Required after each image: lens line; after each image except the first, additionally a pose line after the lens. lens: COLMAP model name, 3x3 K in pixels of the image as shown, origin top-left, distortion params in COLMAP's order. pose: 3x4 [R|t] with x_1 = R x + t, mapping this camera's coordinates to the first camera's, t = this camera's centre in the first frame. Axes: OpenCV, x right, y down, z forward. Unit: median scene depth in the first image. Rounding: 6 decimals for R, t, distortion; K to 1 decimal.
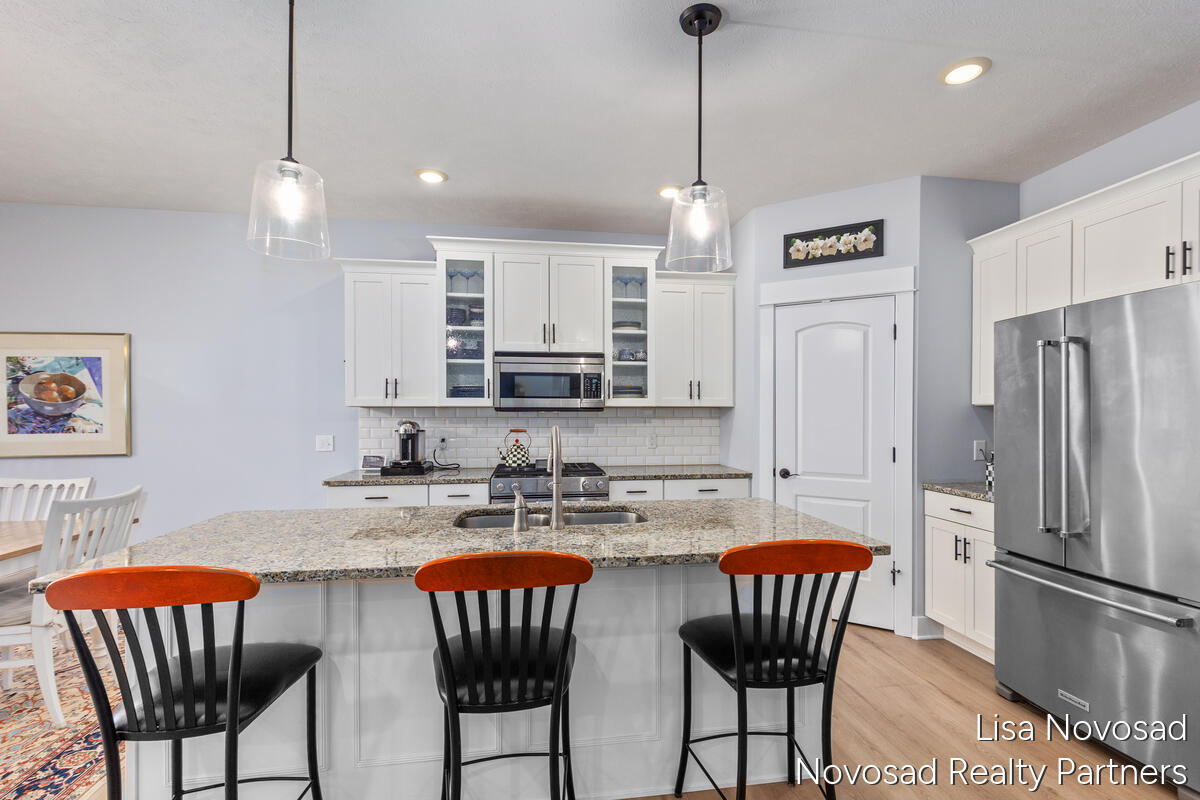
lens RADIAL K [[540.8, 0, 595.3], [0, 540.8, 407.4], [0, 0, 1]] dist [-0.001467, -0.000133]
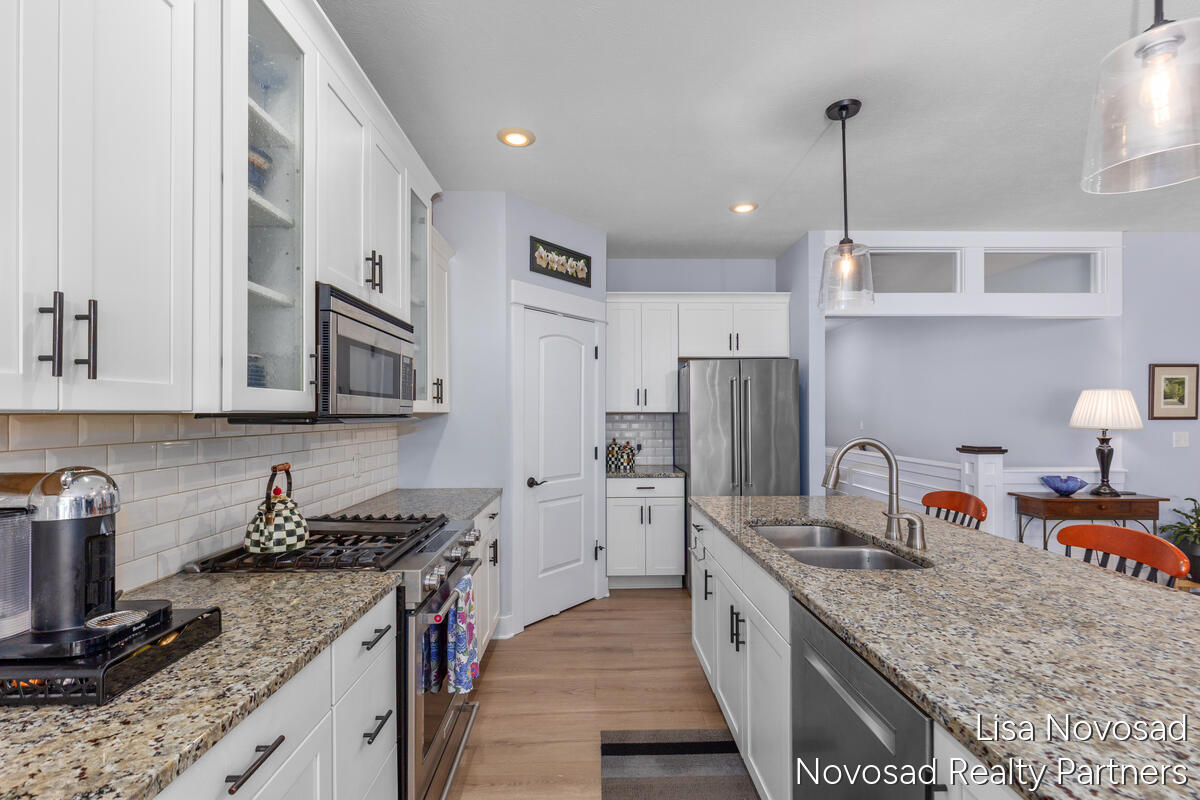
lens RADIAL K [[540.8, 0, 597.2], [0, 540.8, 406.9], [0, 0, 1]] dist [-0.001467, -0.000133]
pose [[0.116679, 0.012824, 0.993087, -0.614083], [-0.001762, 0.999918, -0.012705, -0.001112], [-0.993168, -0.000268, 0.116692, 0.796140]]
